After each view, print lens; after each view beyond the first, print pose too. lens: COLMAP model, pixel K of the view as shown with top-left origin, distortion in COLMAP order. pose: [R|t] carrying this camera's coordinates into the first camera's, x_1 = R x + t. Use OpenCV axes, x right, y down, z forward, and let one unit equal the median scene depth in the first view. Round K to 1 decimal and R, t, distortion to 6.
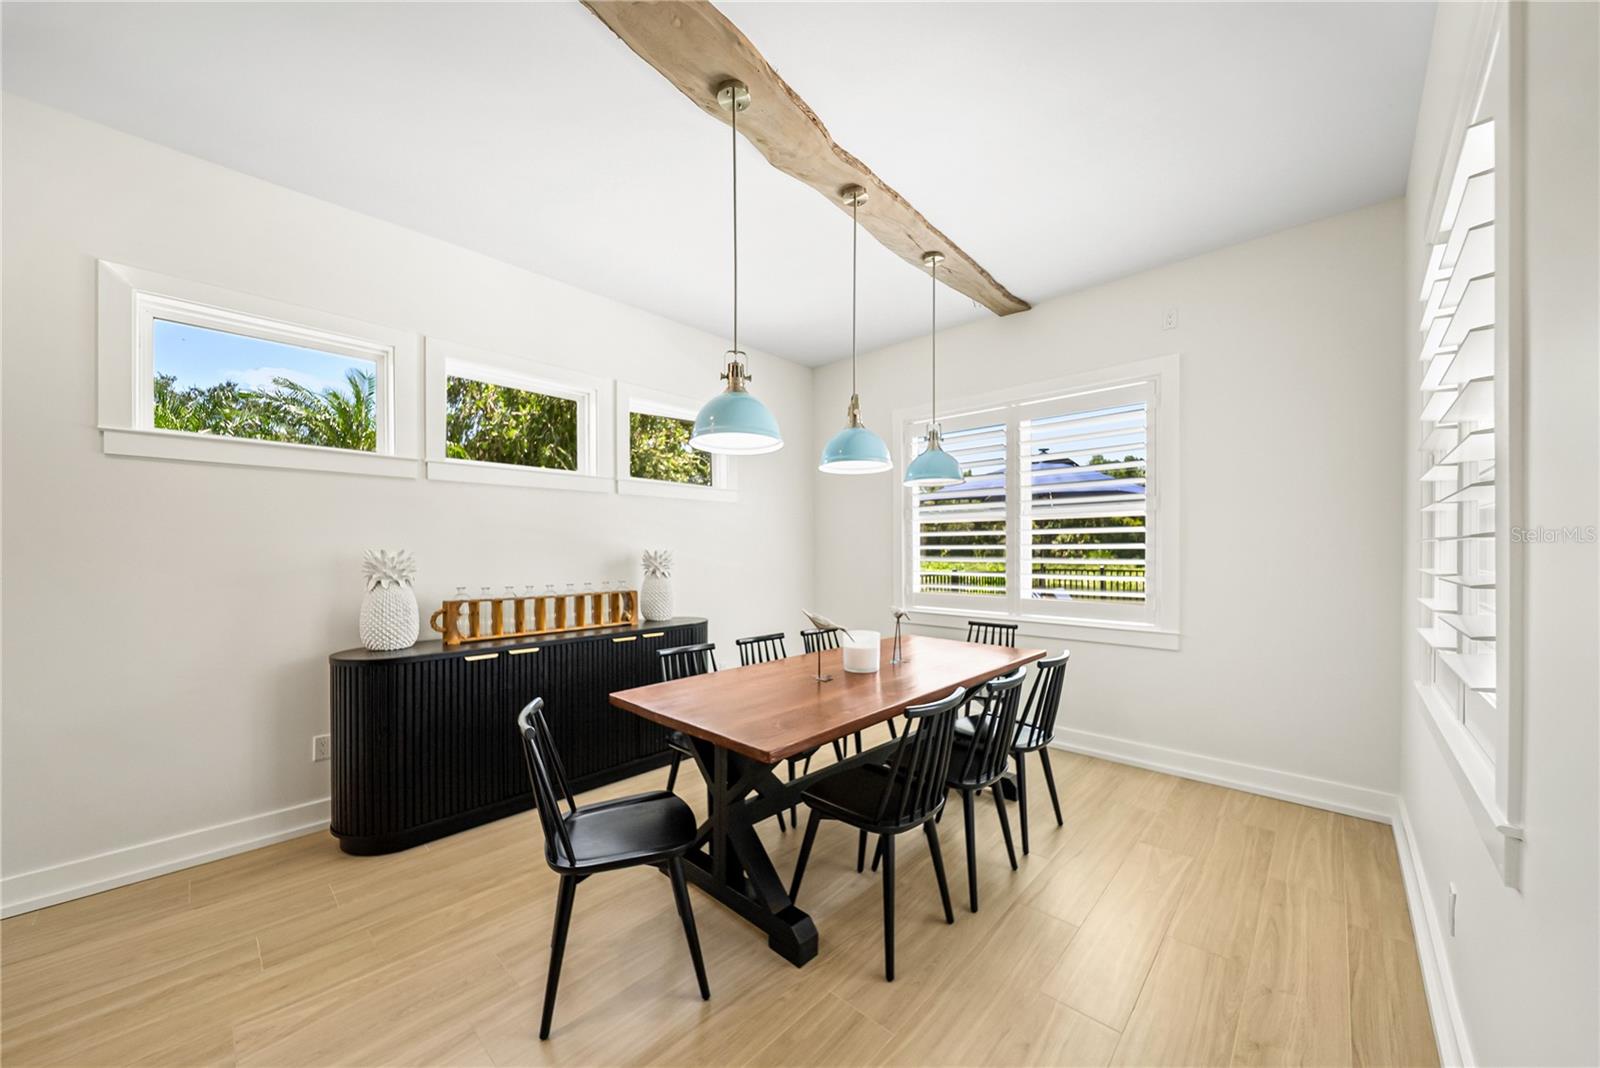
lens RADIAL K [[568.9, 0, 800.0], [0, 568.9, 552.0], [0, 0, 1]] dist [0.000495, 0.000024]
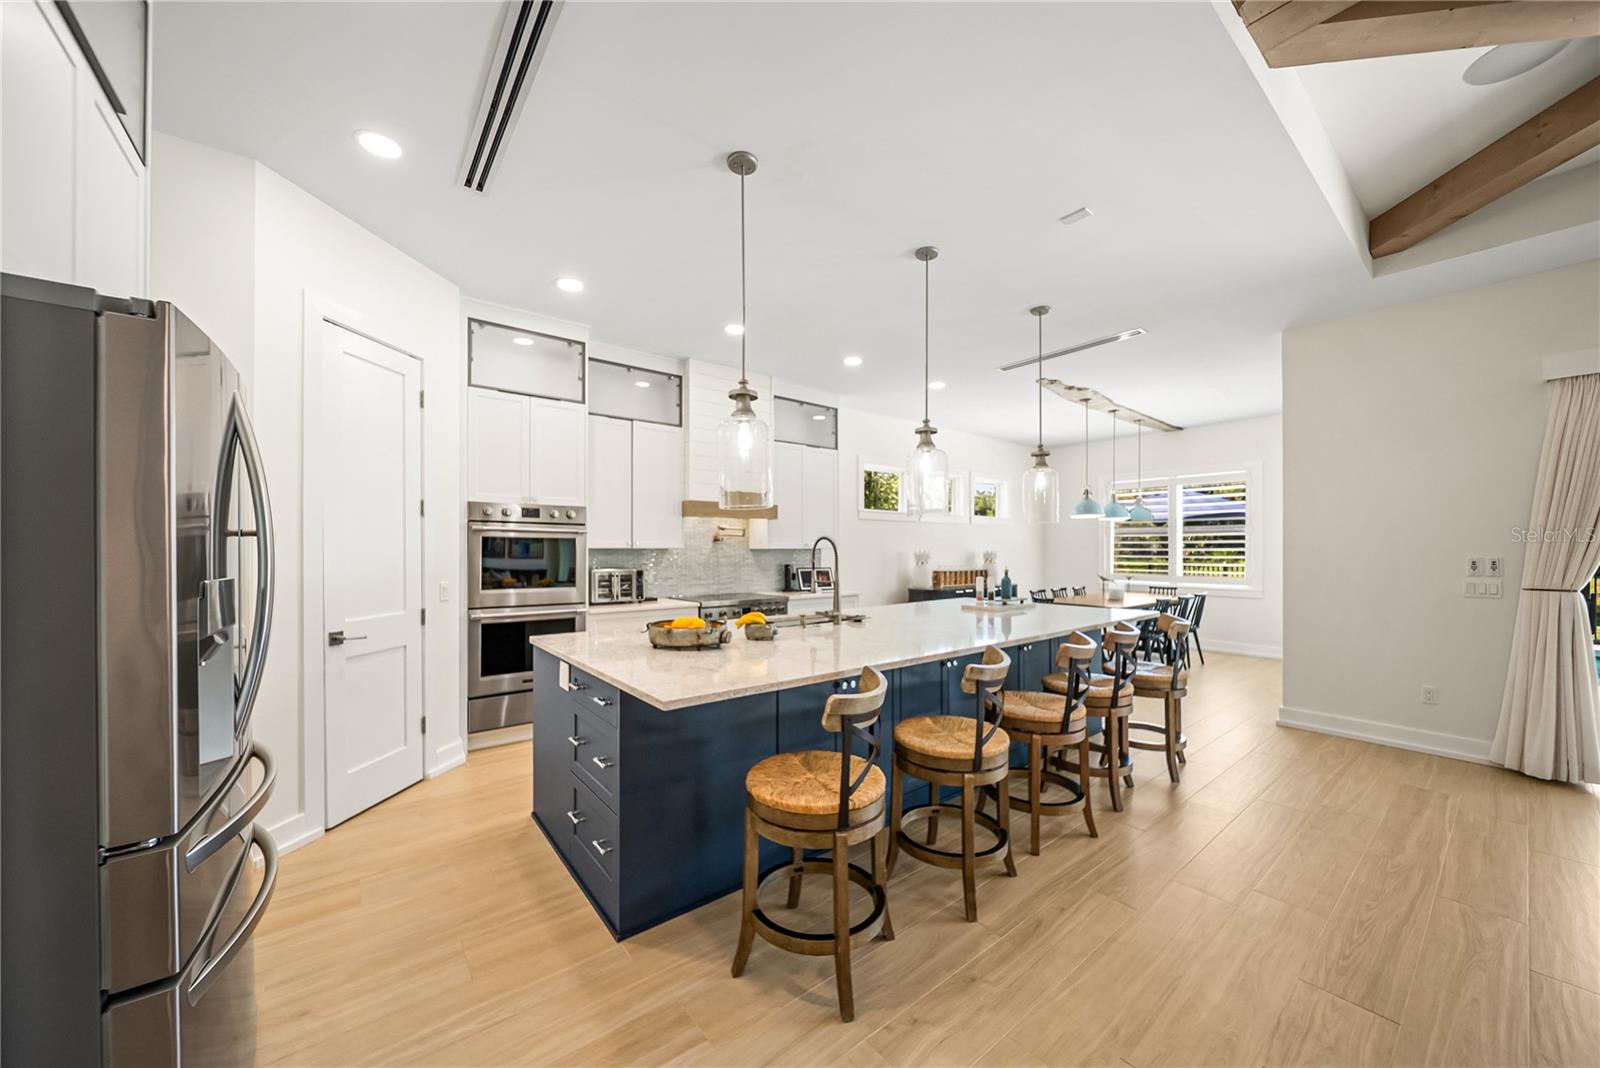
lens RADIAL K [[568.9, 0, 800.0], [0, 568.9, 552.0], [0, 0, 1]] dist [0.000495, 0.000024]
pose [[0.989416, 0.002142, -0.145089, -0.628408], [-0.001977, 0.999997, 0.001278, 0.000794], [0.145091, -0.000977, 0.989418, -1.162942]]
